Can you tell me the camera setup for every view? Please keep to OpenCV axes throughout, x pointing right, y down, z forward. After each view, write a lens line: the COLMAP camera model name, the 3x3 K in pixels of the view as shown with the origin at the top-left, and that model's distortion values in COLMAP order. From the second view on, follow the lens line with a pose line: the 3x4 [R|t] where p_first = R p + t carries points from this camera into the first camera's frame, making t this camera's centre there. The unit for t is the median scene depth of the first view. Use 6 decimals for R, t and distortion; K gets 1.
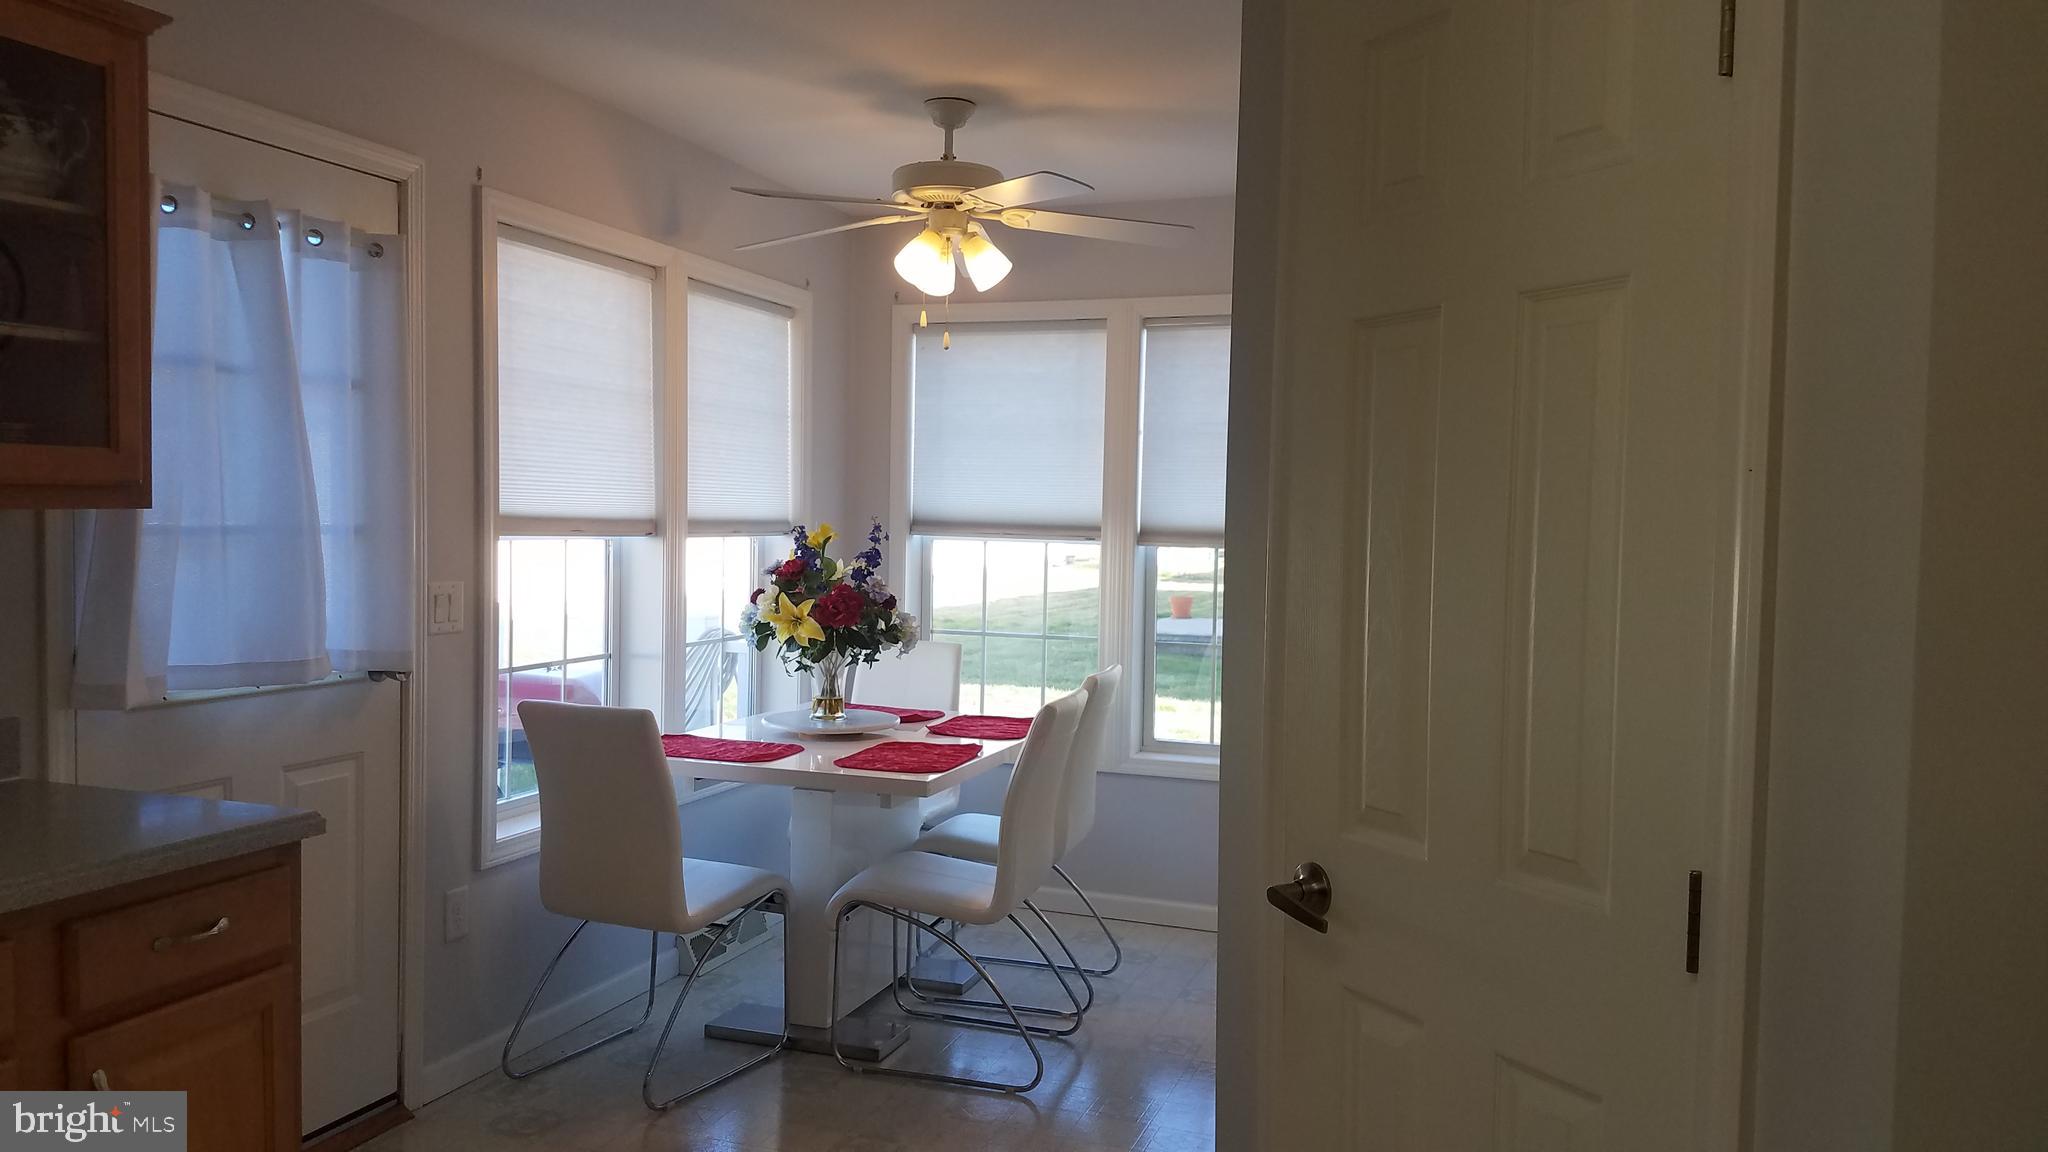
lens RADIAL K [[1555.7, 0, 1016.2], [0, 1555.7, 590.1], [0, 0, 1]] dist [0.345743, -0.814893]
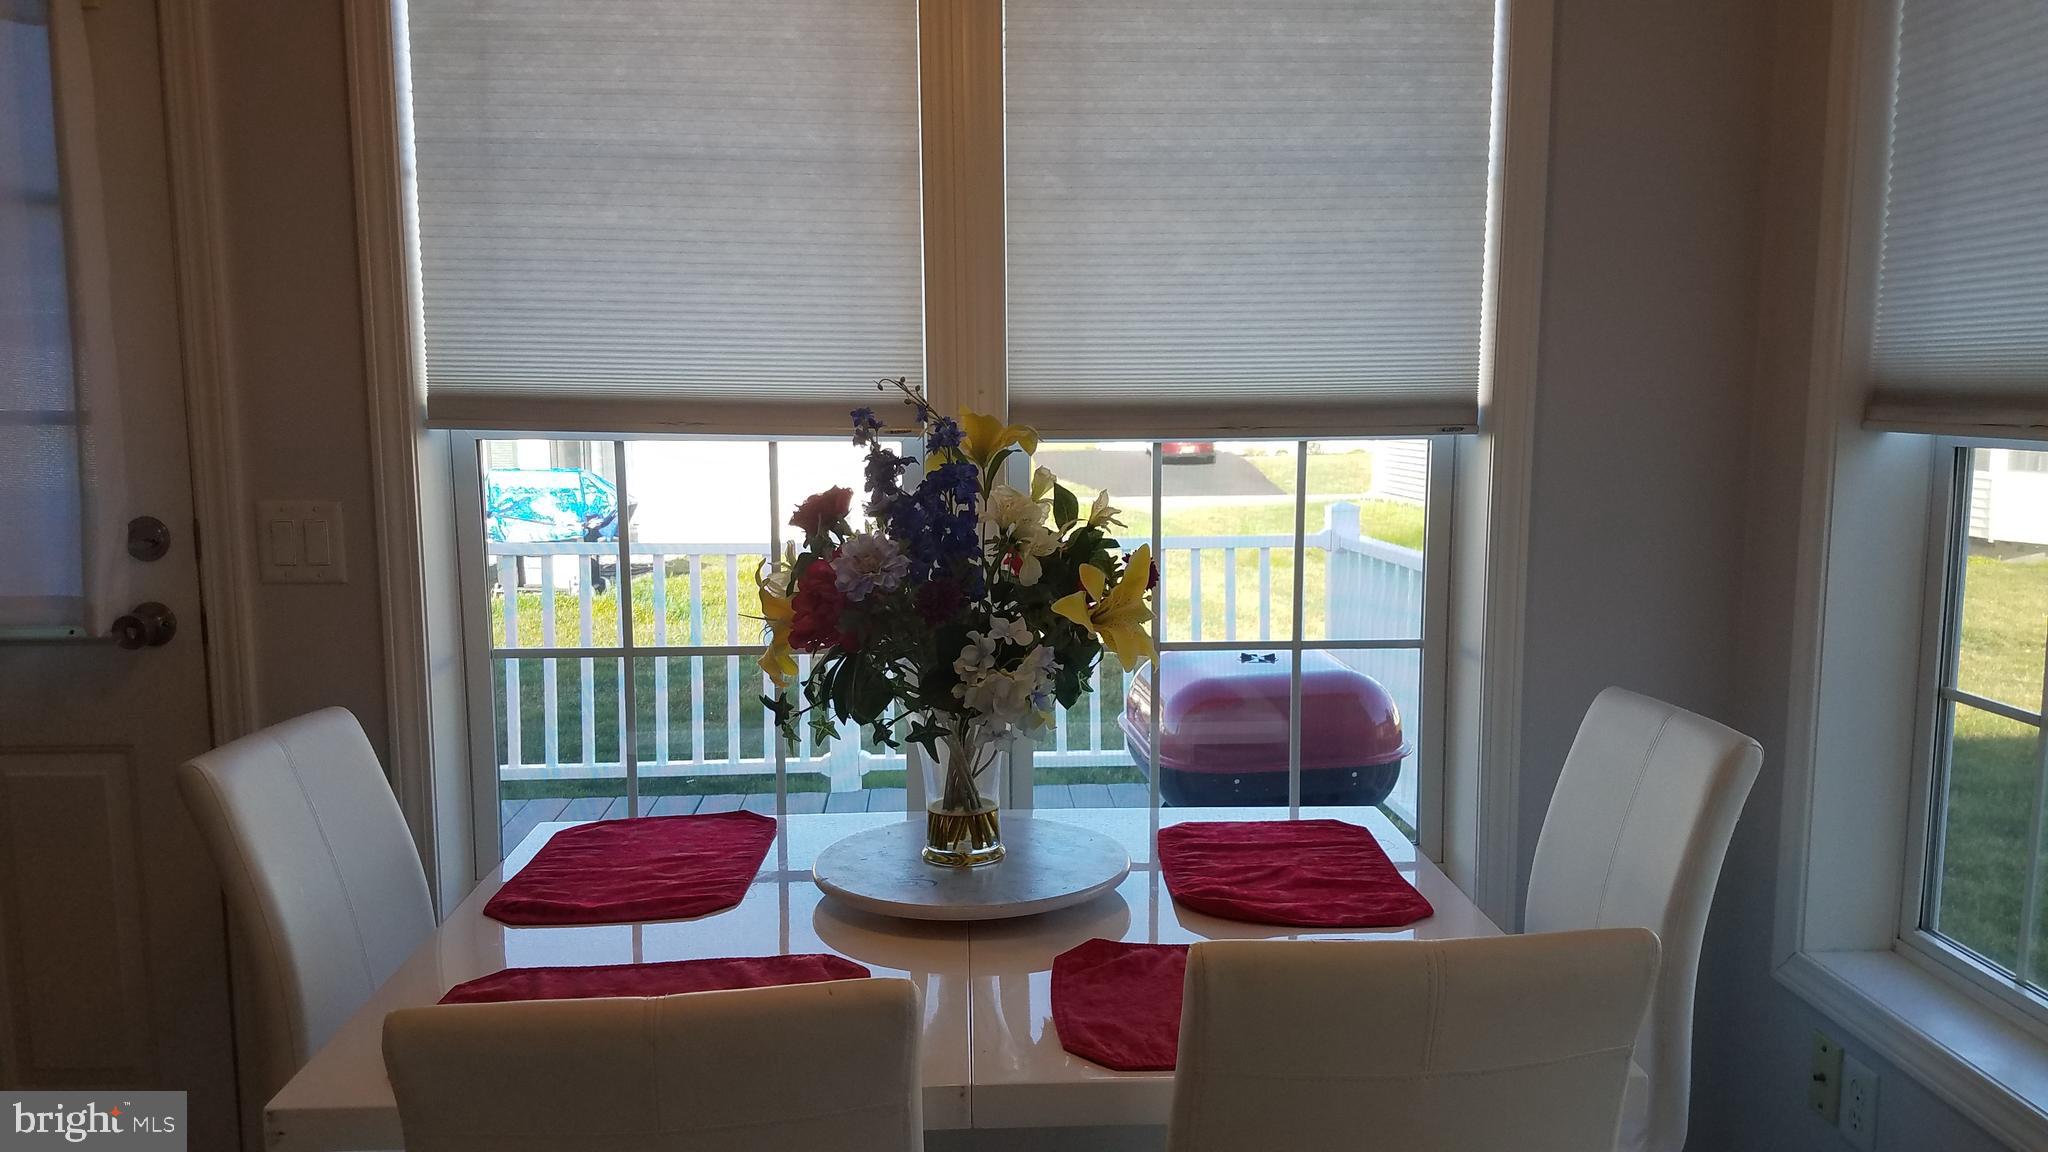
lens RADIAL K [[1555.7, 0, 1016.2], [0, 1555.7, 590.1], [0, 0, 1]] dist [0.345743, -0.814893]
pose [[0.365155, 0.096504, -0.925932, 0.279384], [-0.037692, 0.995330, 0.088872, -0.031276], [0.930184, 0.002448, 0.367087, 0.859999]]
